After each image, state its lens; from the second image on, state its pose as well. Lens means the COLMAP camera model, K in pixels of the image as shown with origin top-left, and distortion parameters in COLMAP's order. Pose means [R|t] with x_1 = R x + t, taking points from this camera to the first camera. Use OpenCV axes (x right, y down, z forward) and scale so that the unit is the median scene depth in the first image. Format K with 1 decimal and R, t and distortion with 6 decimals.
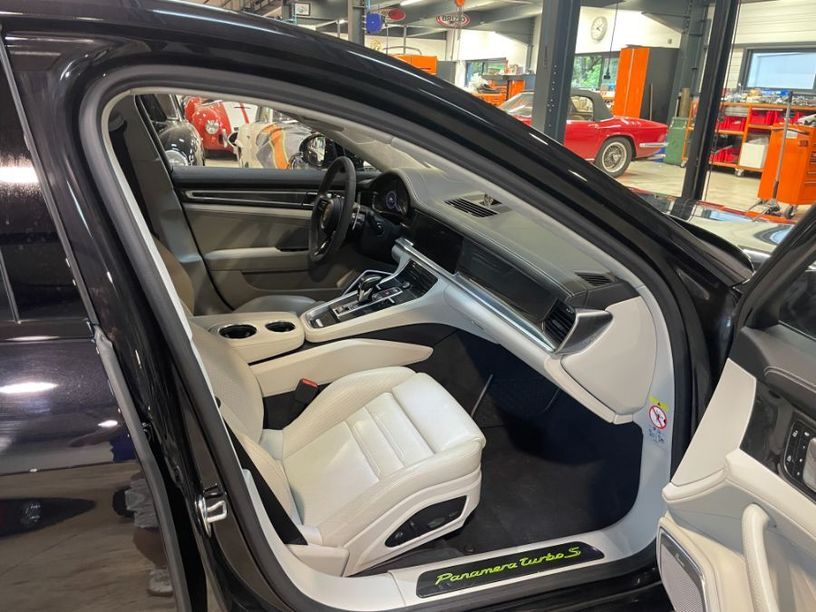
lens RADIAL K [[617.9, 0, 406.1], [0, 617.9, 307.9], [0, 0, 1]] dist [0.109690, -0.149313]
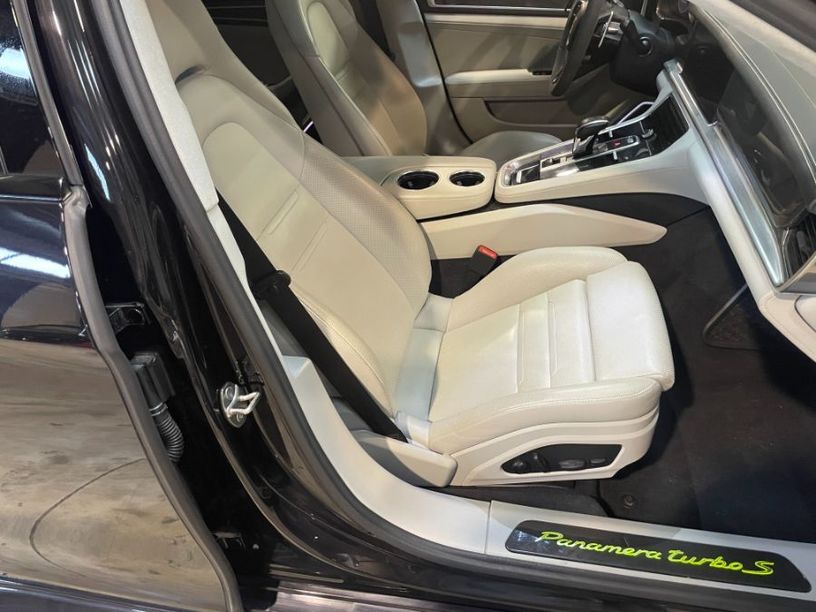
lens RADIAL K [[617.9, 0, 406.1], [0, 617.9, 307.9], [0, 0, 1]] dist [0.109690, -0.149313]
pose [[0.852264, 0.205493, -0.481060, 0.157860], [-0.062706, 0.953113, 0.296046, -0.044167], [0.519340, -0.222144, 0.825190, 0.226473]]
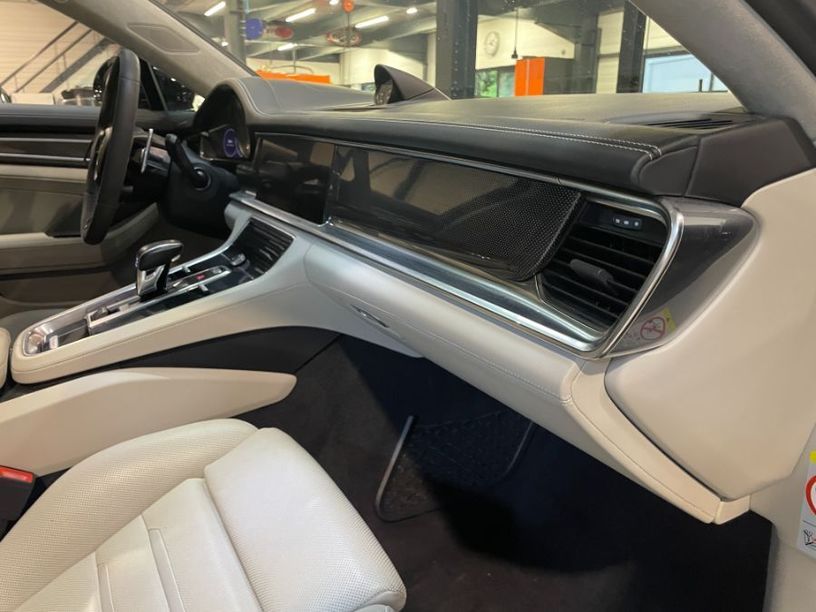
lens RADIAL K [[620.1, 0, 396.0], [0, 620.1, 316.4], [0, 0, 1]] dist [0.089099, -0.121349]
pose [[0.990266, -0.065097, 0.123026, 0.067281], [0.069714, 0.997001, -0.033599, 0.039487], [-0.120470, 0.041849, 0.991834, 0.479248]]
